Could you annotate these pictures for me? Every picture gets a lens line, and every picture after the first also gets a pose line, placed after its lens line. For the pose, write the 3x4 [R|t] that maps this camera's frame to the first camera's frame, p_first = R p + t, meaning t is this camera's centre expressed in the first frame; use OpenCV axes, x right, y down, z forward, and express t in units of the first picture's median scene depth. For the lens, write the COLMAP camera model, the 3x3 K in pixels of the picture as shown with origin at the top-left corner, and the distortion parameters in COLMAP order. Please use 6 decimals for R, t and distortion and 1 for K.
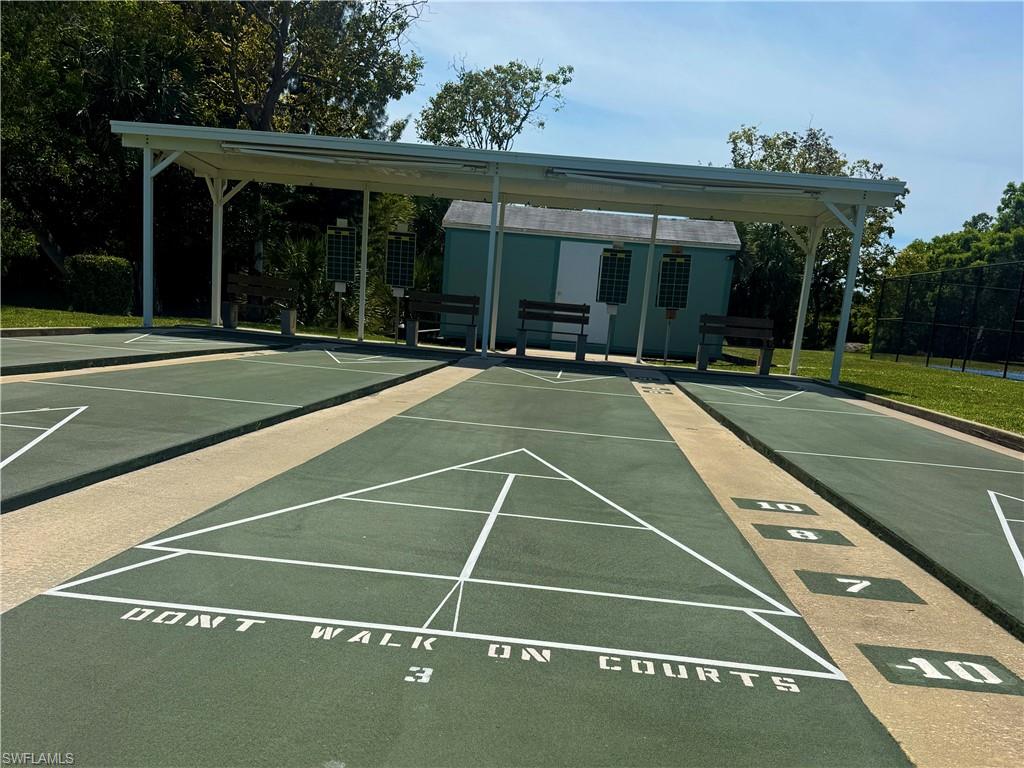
lens RADIAL K [[969.9, 0, 512.2], [0, 969.9, 517.0], [0, 0, 1]] dist [0.138236, -0.285929]
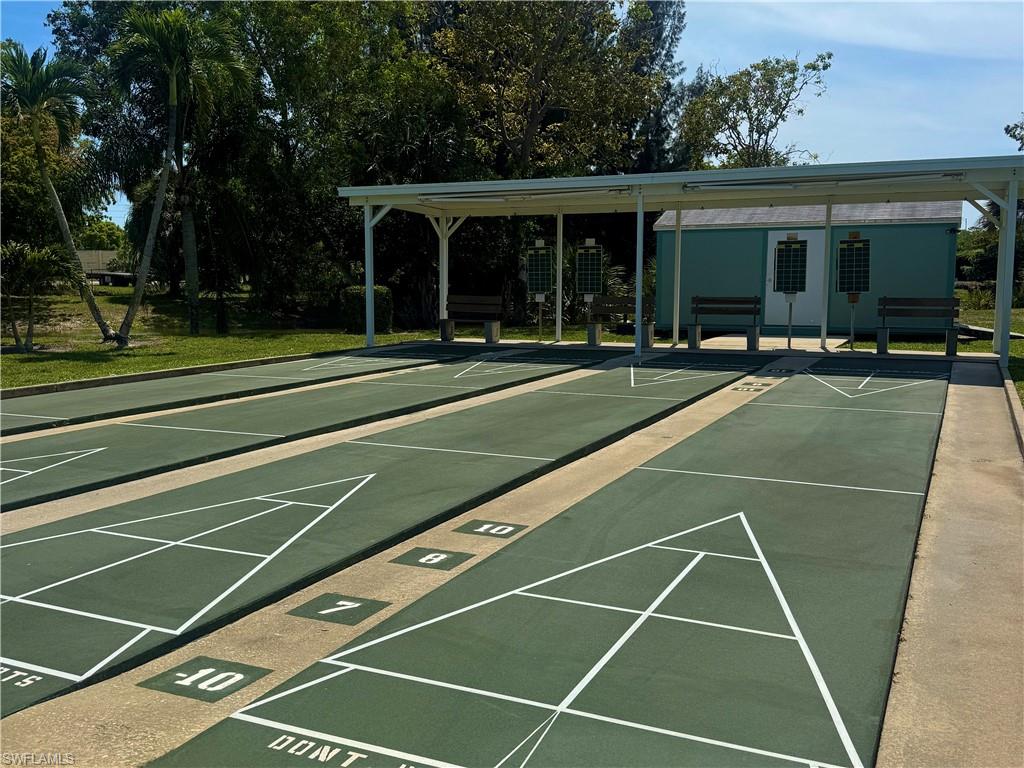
lens RADIAL K [[947.5, 0, 512.0], [0, 947.5, 384.0], [0, 0, 1]] dist [0.148586, -0.275152]
pose [[0.930861, -0.040780, -0.363091, 0.194072], [0.001847, 0.994264, -0.106933, -0.016815], [0.365369, 0.098869, 0.925597, -0.024719]]
